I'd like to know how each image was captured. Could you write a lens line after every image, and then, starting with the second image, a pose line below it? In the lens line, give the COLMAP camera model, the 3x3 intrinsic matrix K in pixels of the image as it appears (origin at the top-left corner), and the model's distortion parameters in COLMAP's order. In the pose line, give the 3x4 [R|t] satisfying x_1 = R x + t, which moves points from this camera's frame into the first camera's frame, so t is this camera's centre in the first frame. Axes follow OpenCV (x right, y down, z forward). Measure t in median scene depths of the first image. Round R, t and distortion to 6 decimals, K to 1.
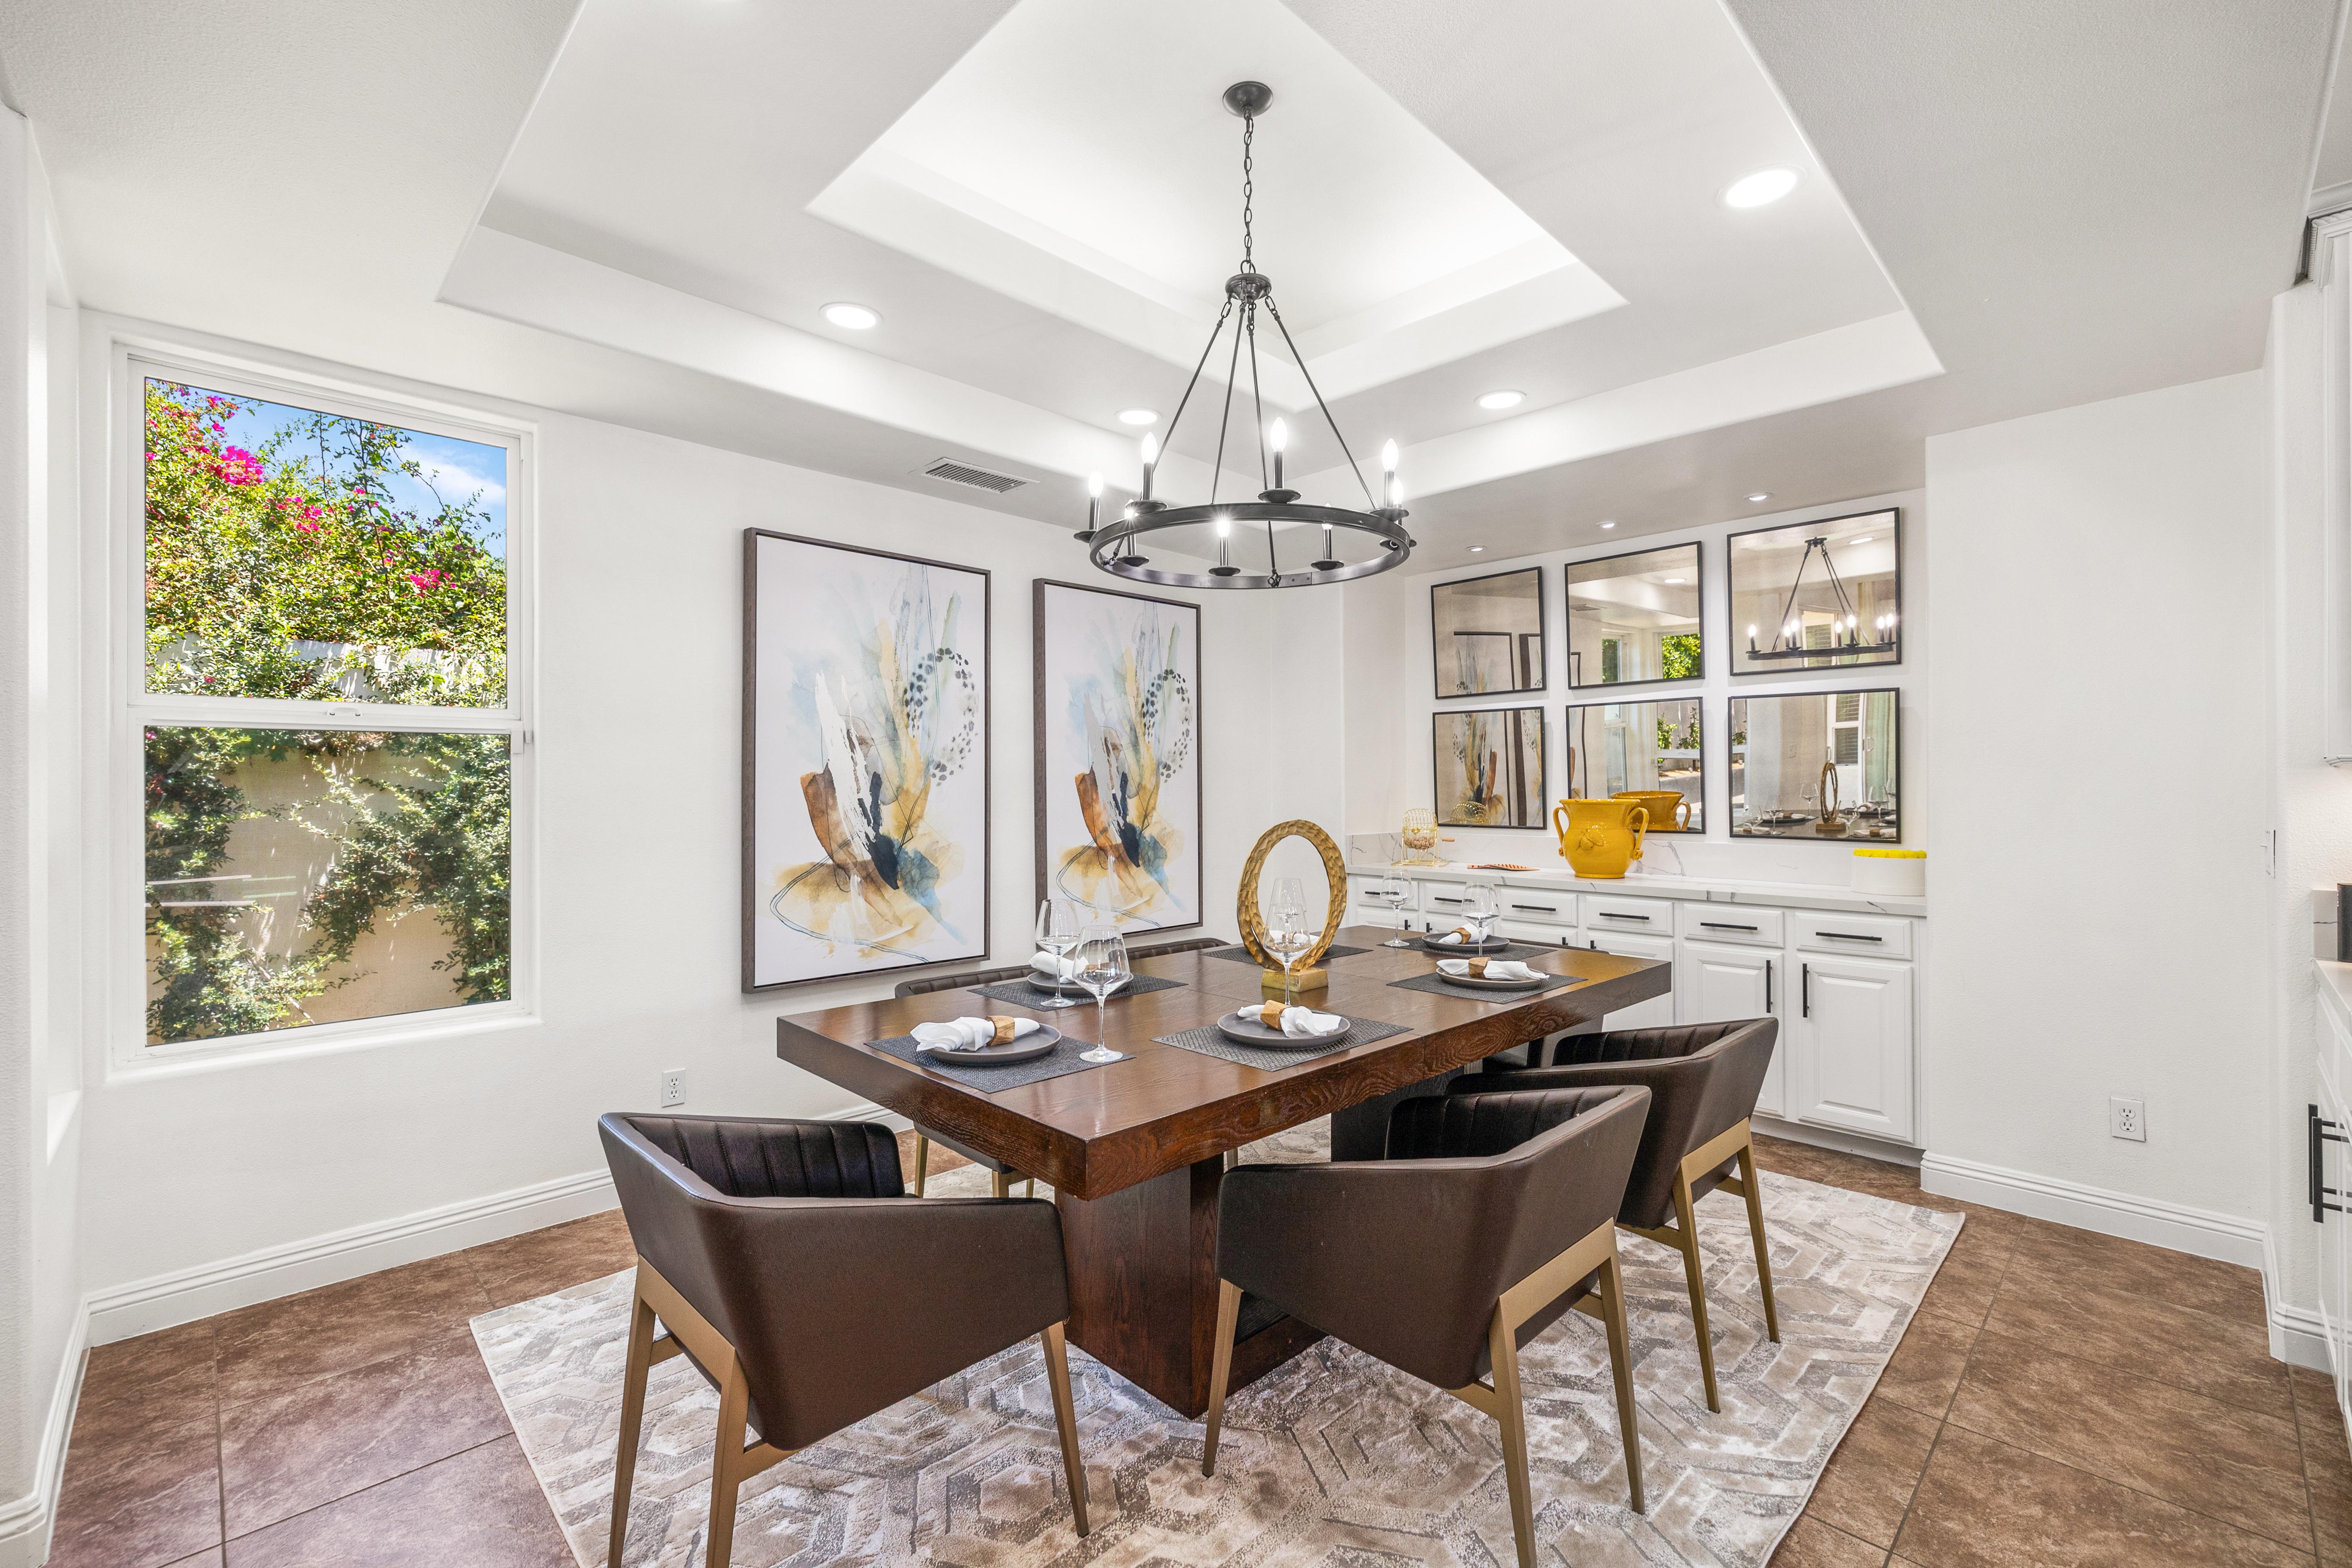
lens RADIAL K [[1009.9, 0, 1172.9], [0, 1009.9, 784.3], [0, 0, 1]] dist [0.002467, -0.000512]
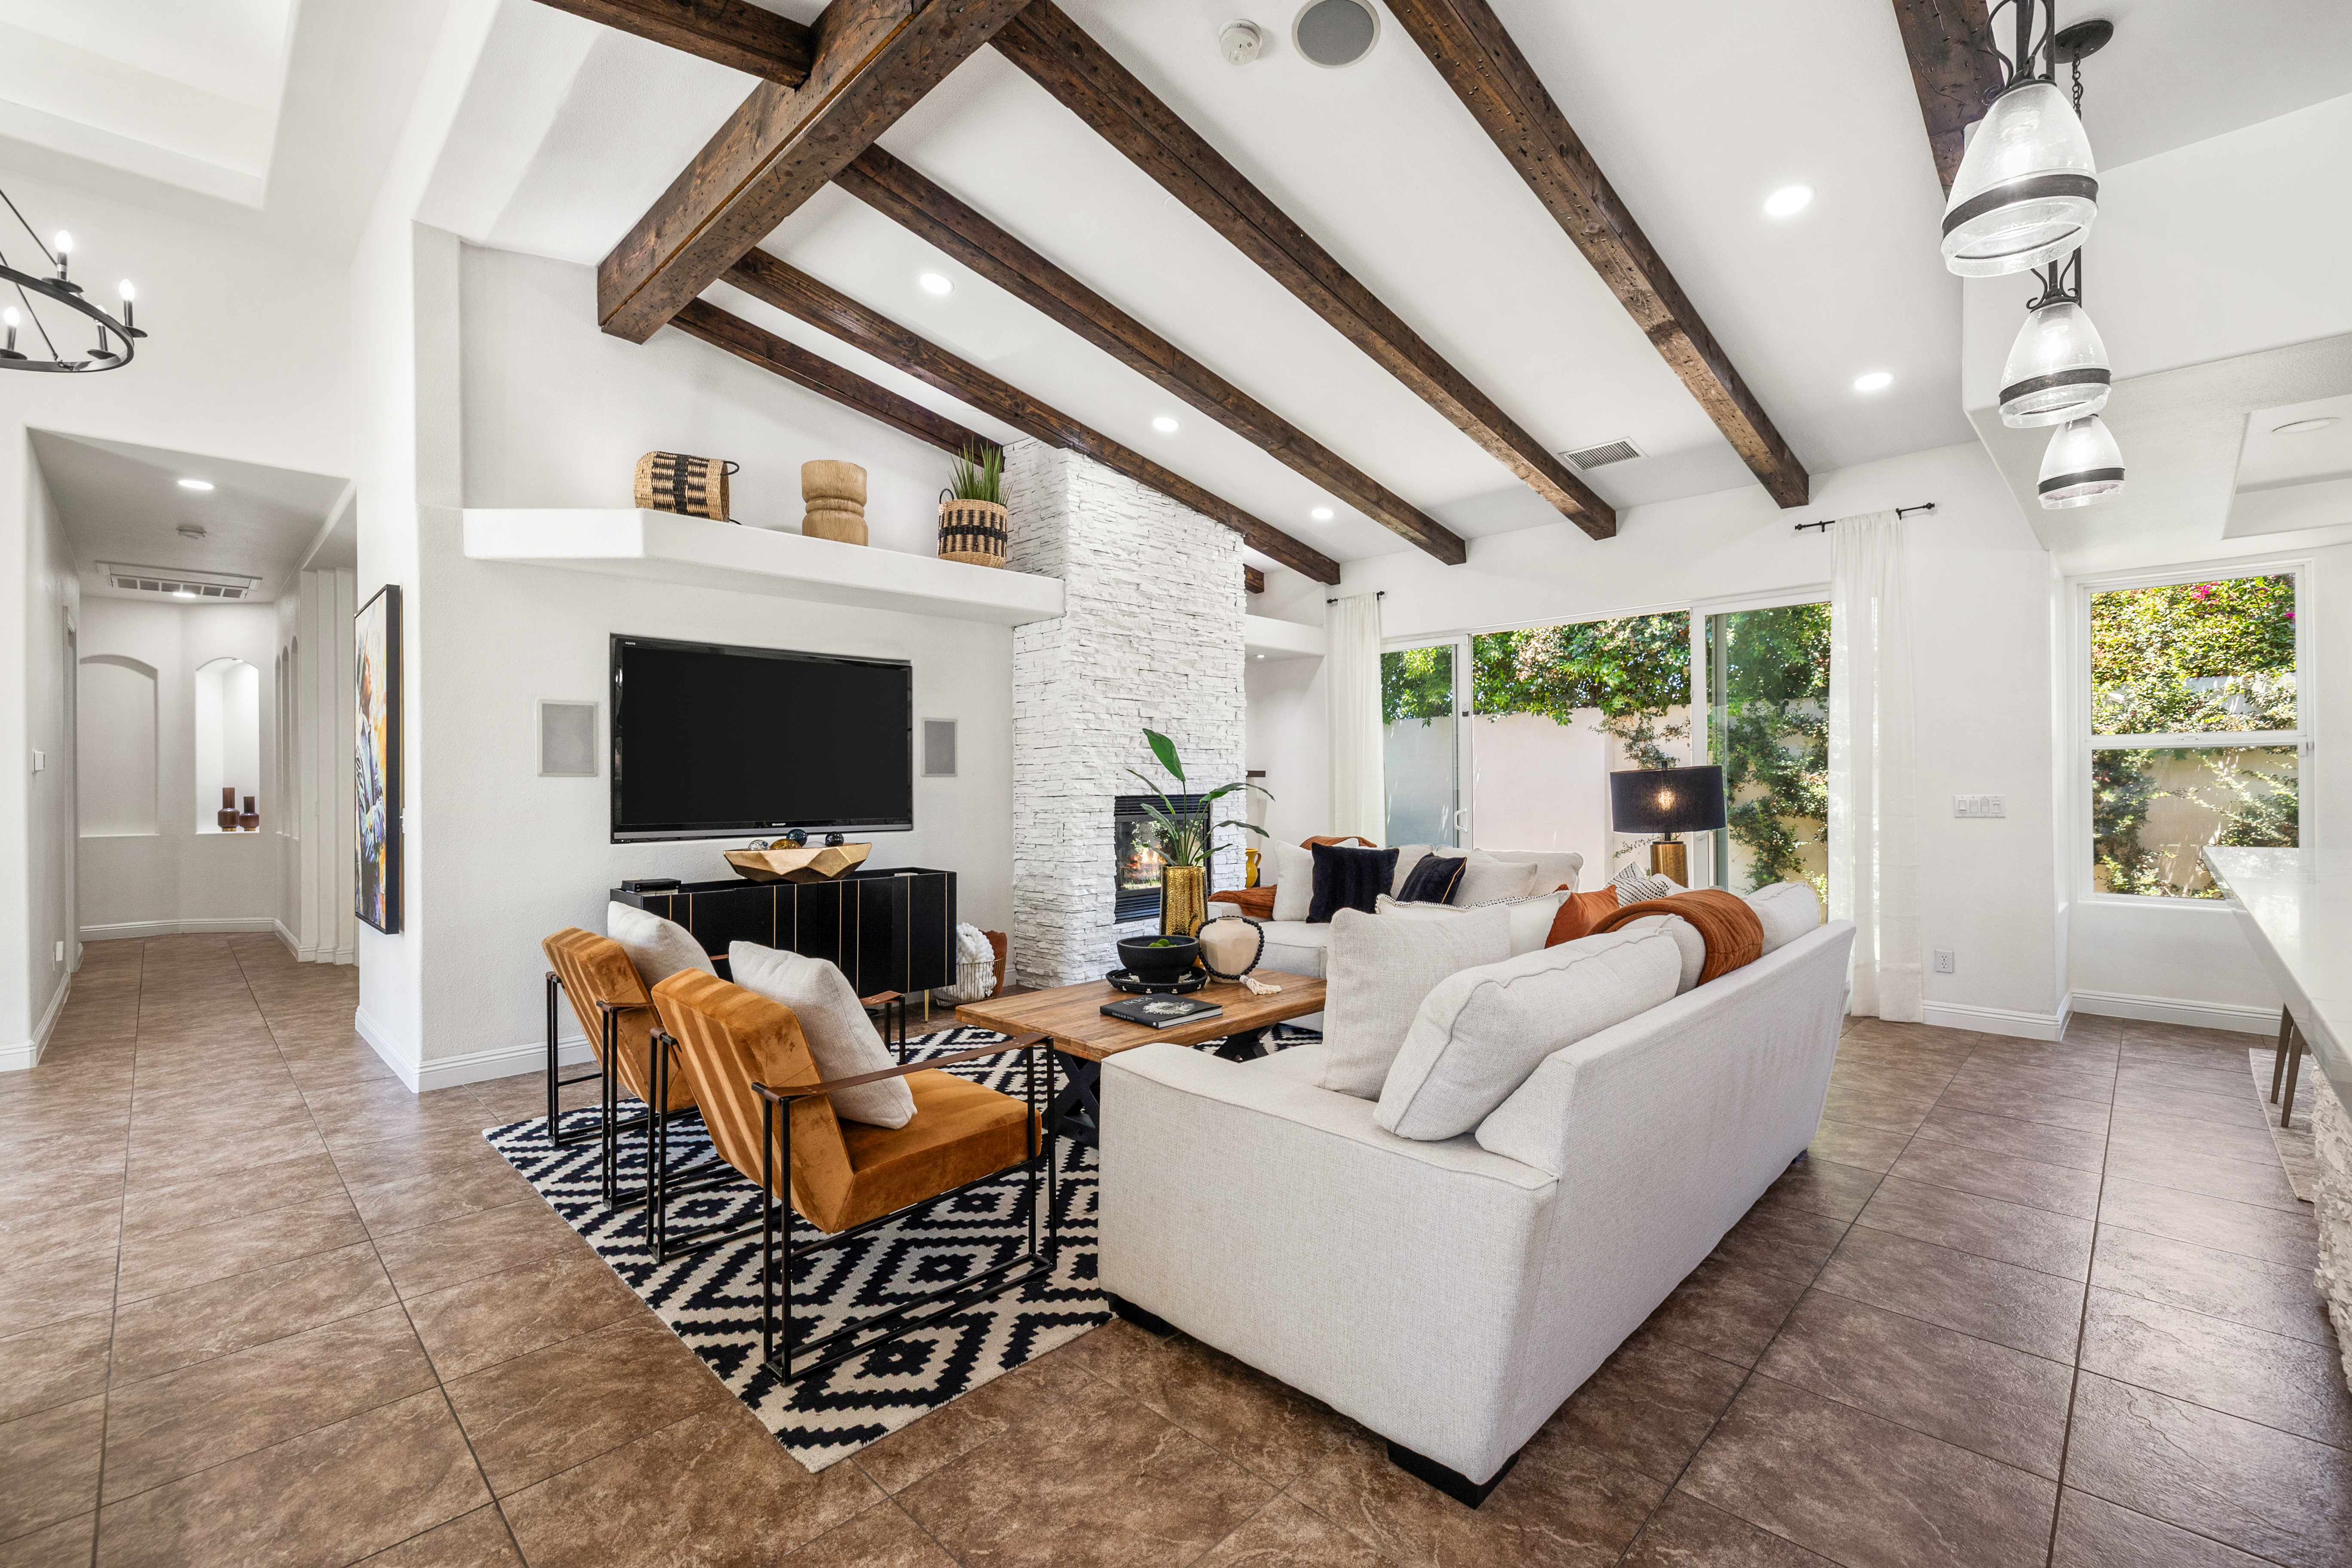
lens RADIAL K [[1009.9, 0, 1169.8], [0, 1009.9, 772.2], [0, 0, 1]] dist [0.002467, -0.000512]
pose [[0.028408, -0.010057, -0.999546, 0.732707], [0.007186, 0.999926, -0.009857, -0.000900], [0.999571, -0.006903, 0.028479, -0.694261]]
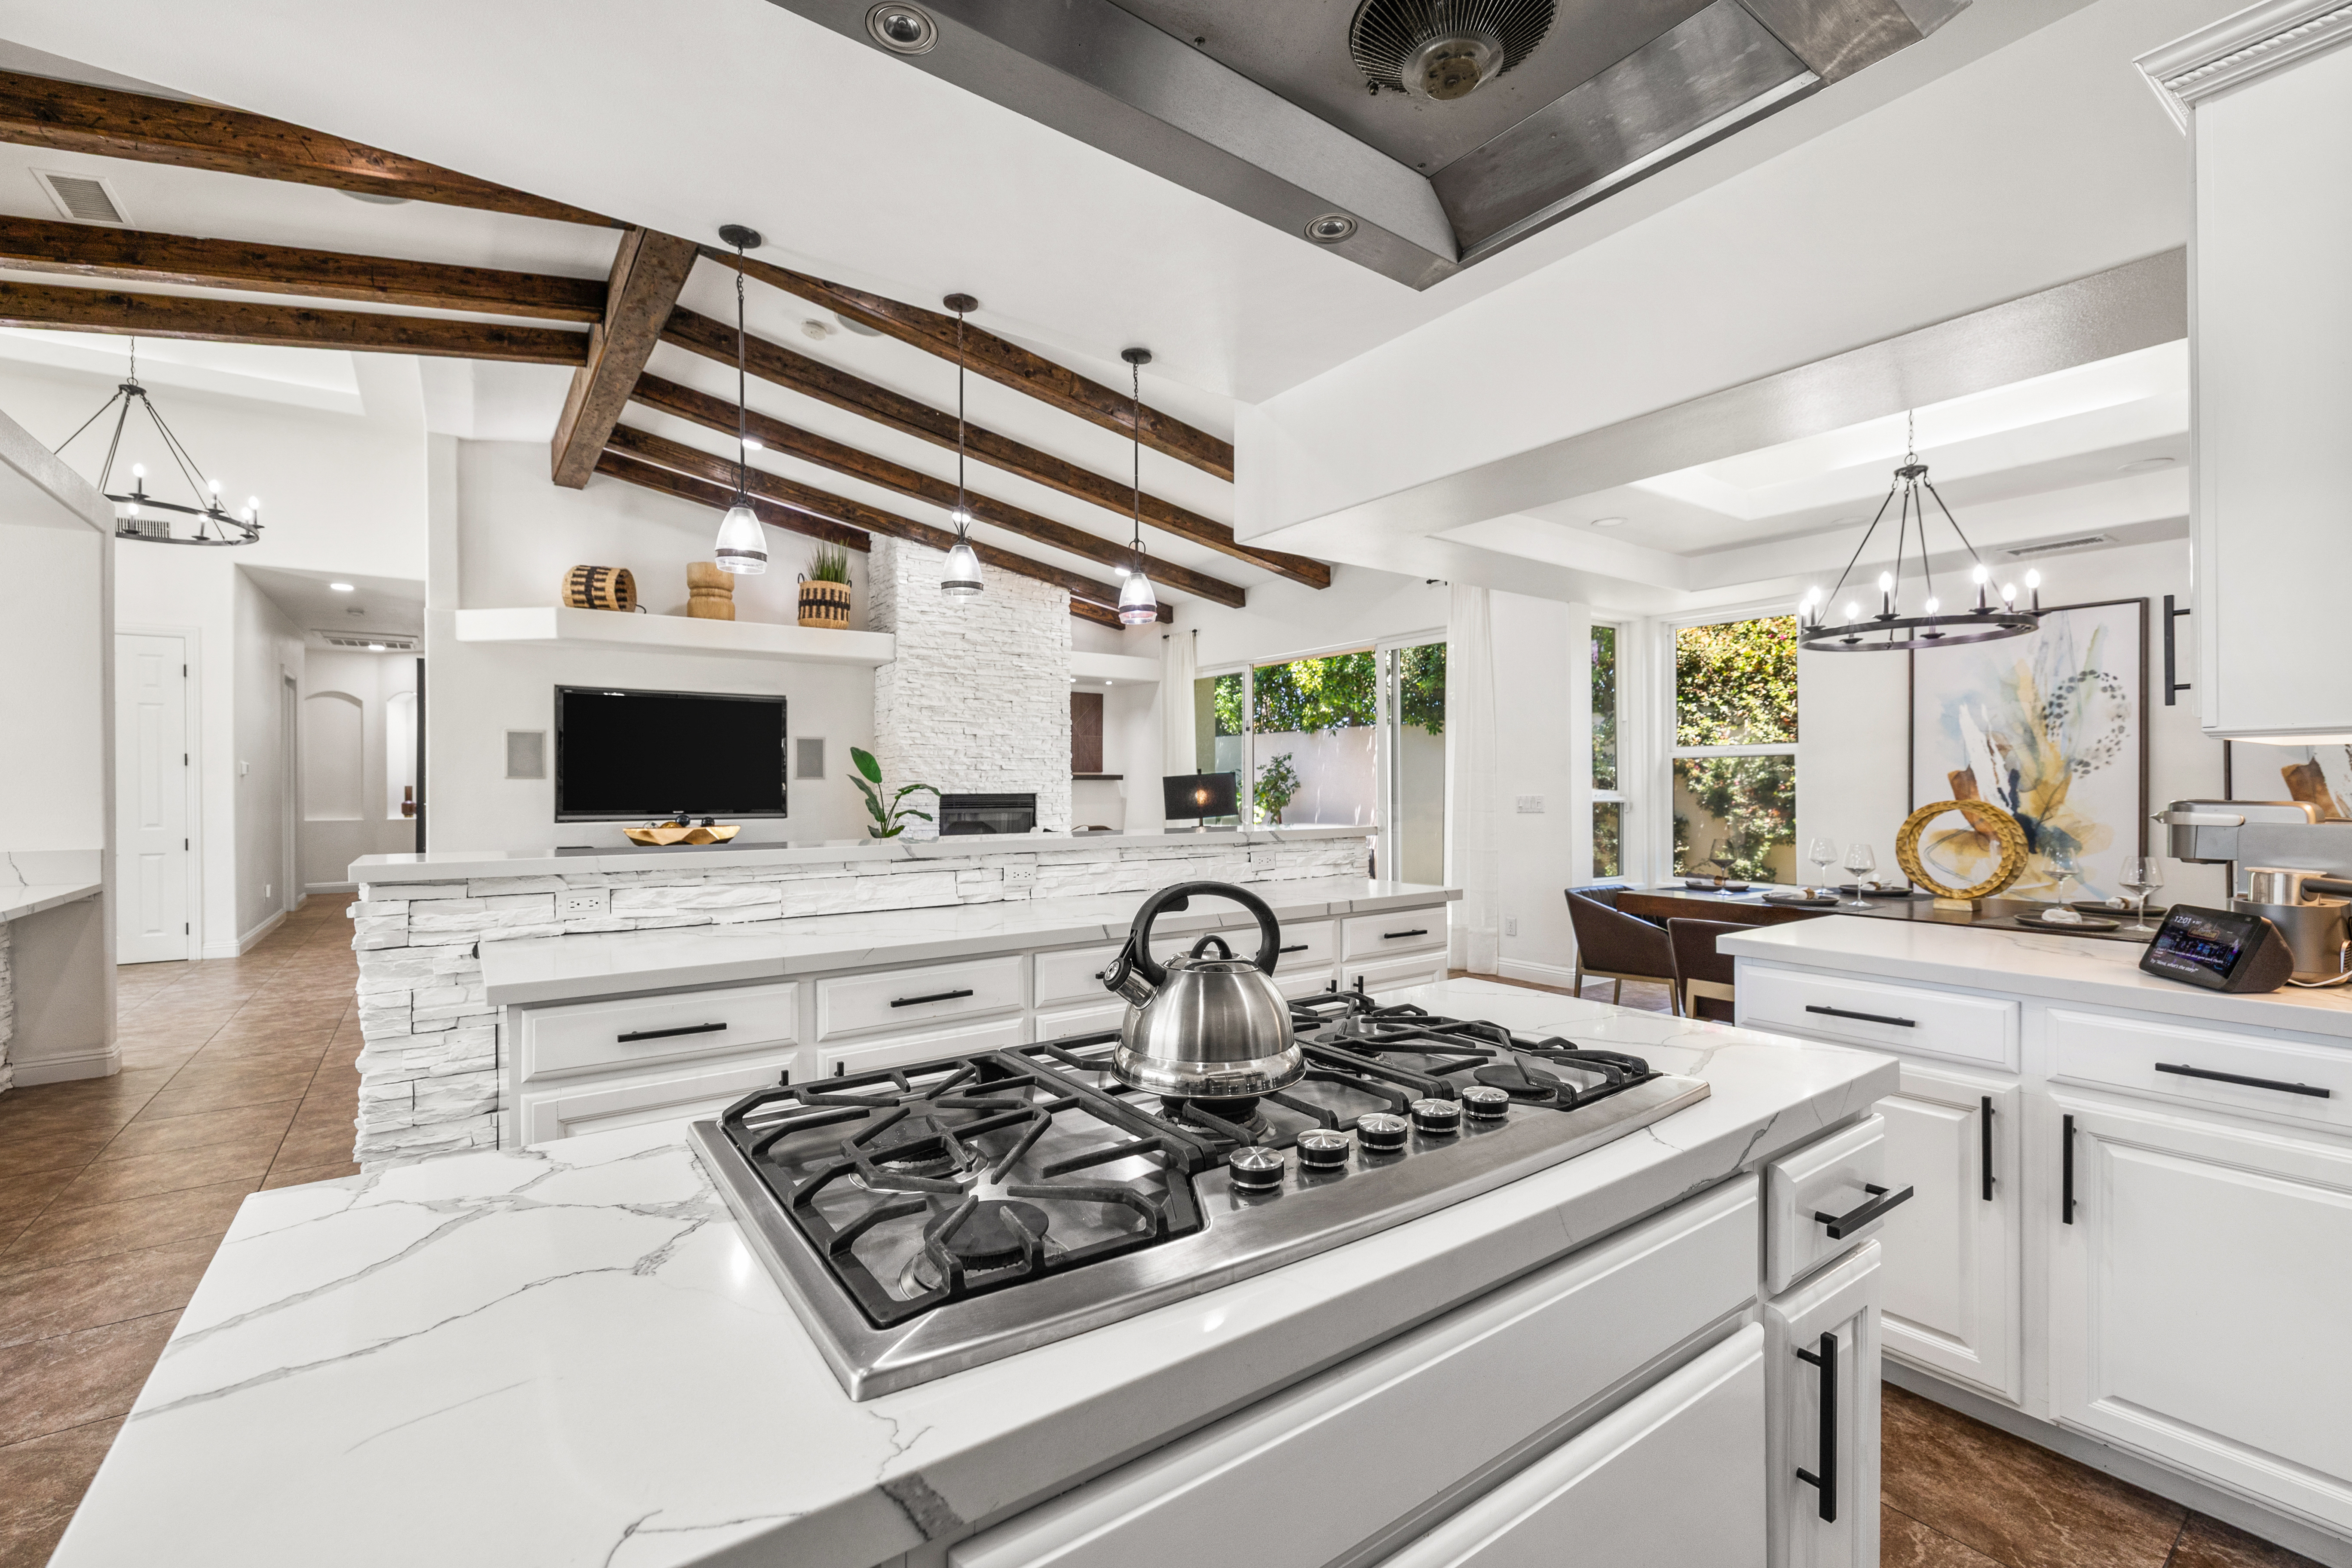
lens RADIAL K [[1009.9, 0, 1170.4], [0, 1009.9, 785.1], [0, 0, 1]] dist [0.002467, -0.000512]
pose [[-0.137133, -0.000815, -0.990552, 1.172424], [0.004467, 0.999989, -0.001442, 0.006648], [0.990543, -0.004622, -0.137128, 0.023421]]
